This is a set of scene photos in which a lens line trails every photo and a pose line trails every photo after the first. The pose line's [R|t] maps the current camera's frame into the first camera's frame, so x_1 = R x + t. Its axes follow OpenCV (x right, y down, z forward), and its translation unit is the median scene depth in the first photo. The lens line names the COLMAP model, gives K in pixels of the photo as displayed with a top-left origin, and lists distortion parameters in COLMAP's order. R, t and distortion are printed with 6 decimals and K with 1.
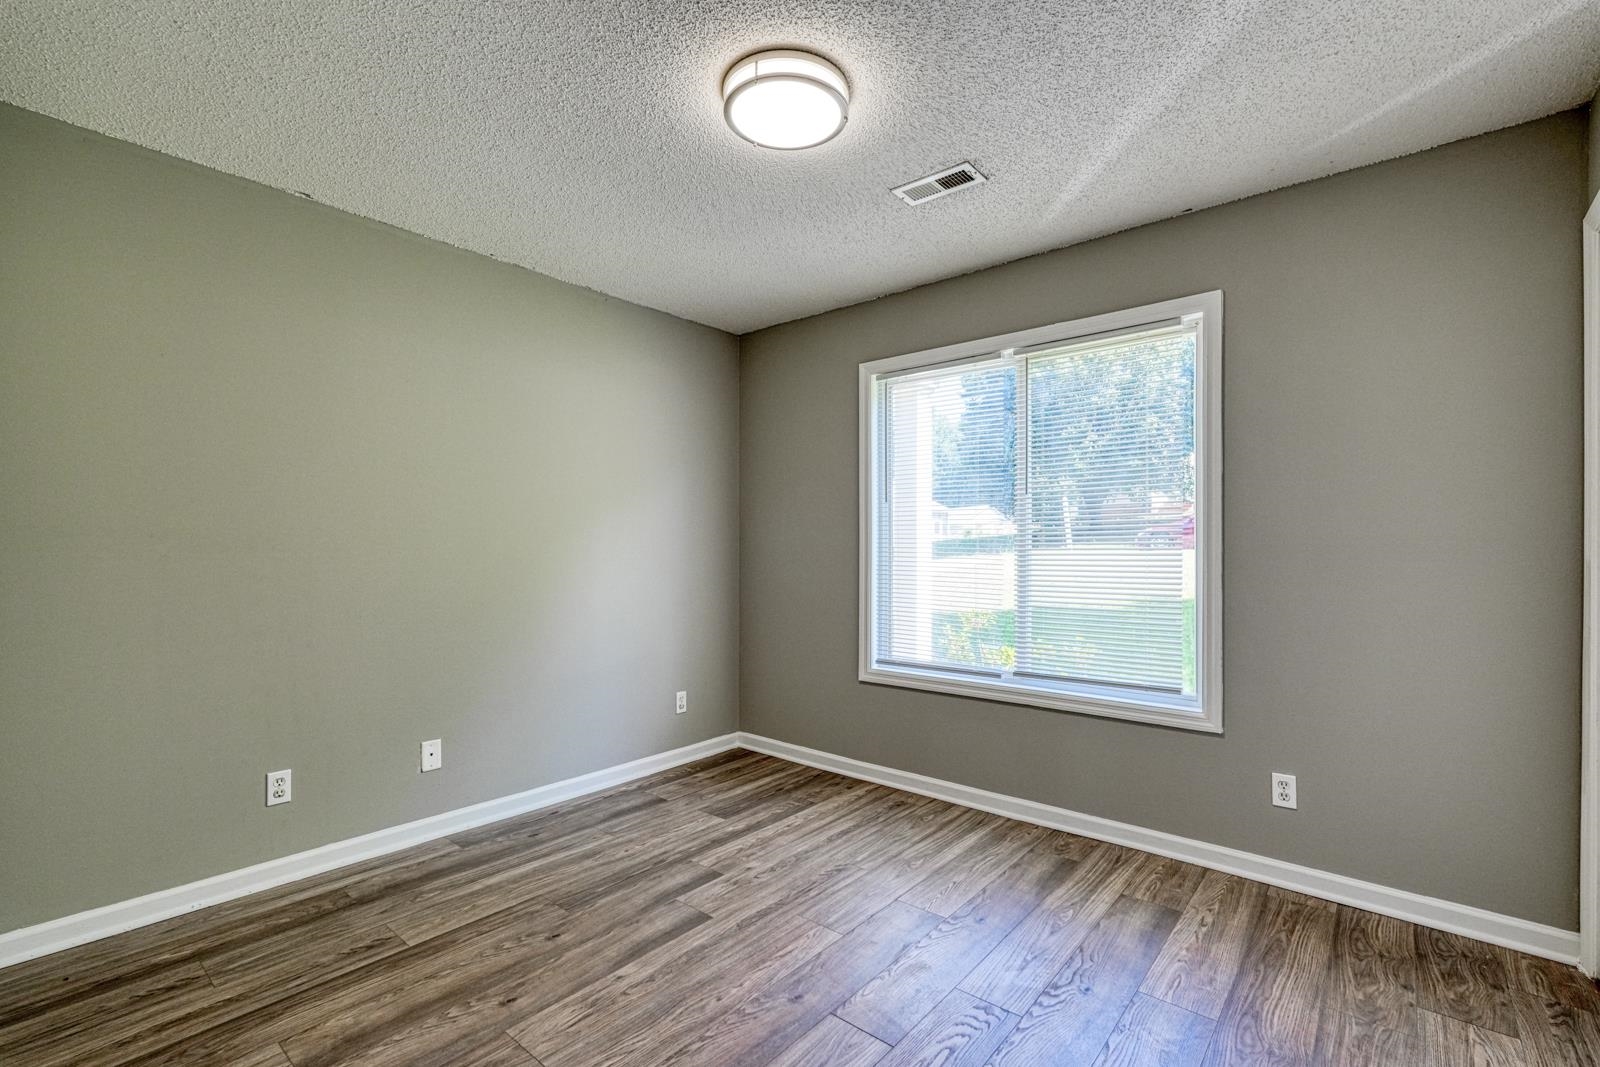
lens RADIAL K [[708.0, 0, 786.6], [0, 708.0, 542.7], [0, 0, 1]] dist [0.001614, 0.000163]
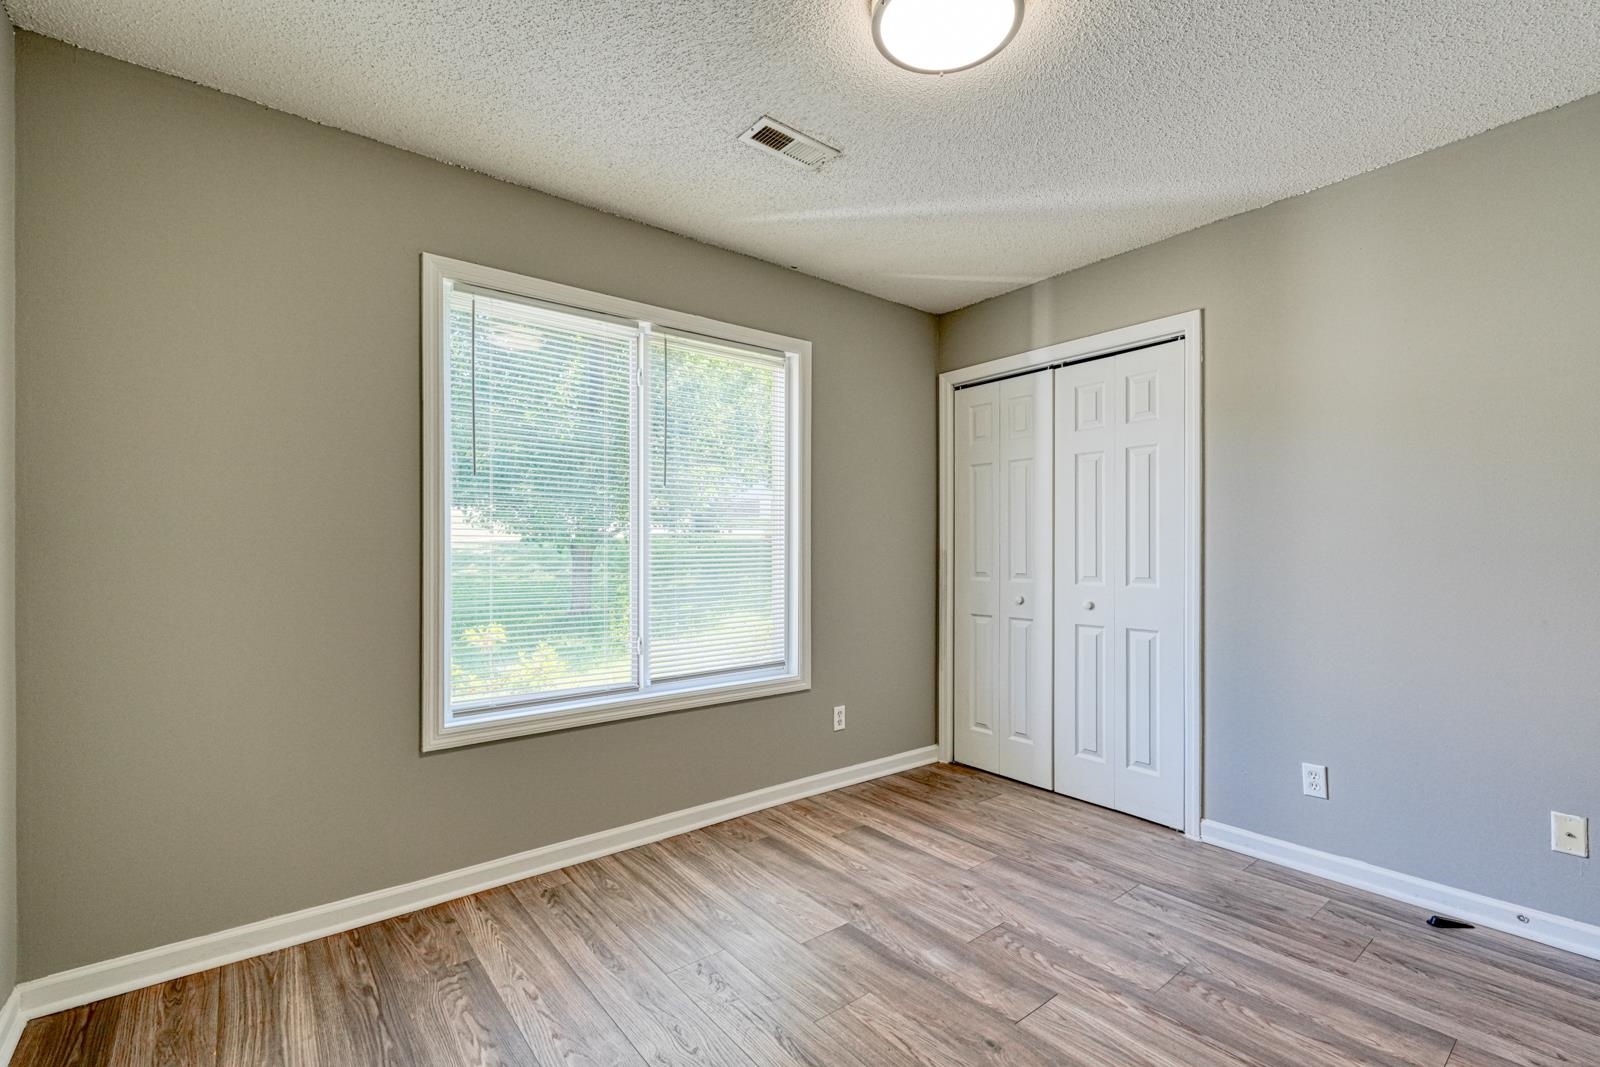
lens RADIAL K [[708.0, 0, 811.0], [0, 708.0, 547.1], [0, 0, 1]] dist [0.001614, 0.000163]
pose [[0.174823, 0.000959, 0.984599, -0.643730], [-0.006725, 0.999977, 0.000220, 0.012553], [-0.984577, -0.006660, 0.174826, 0.768383]]
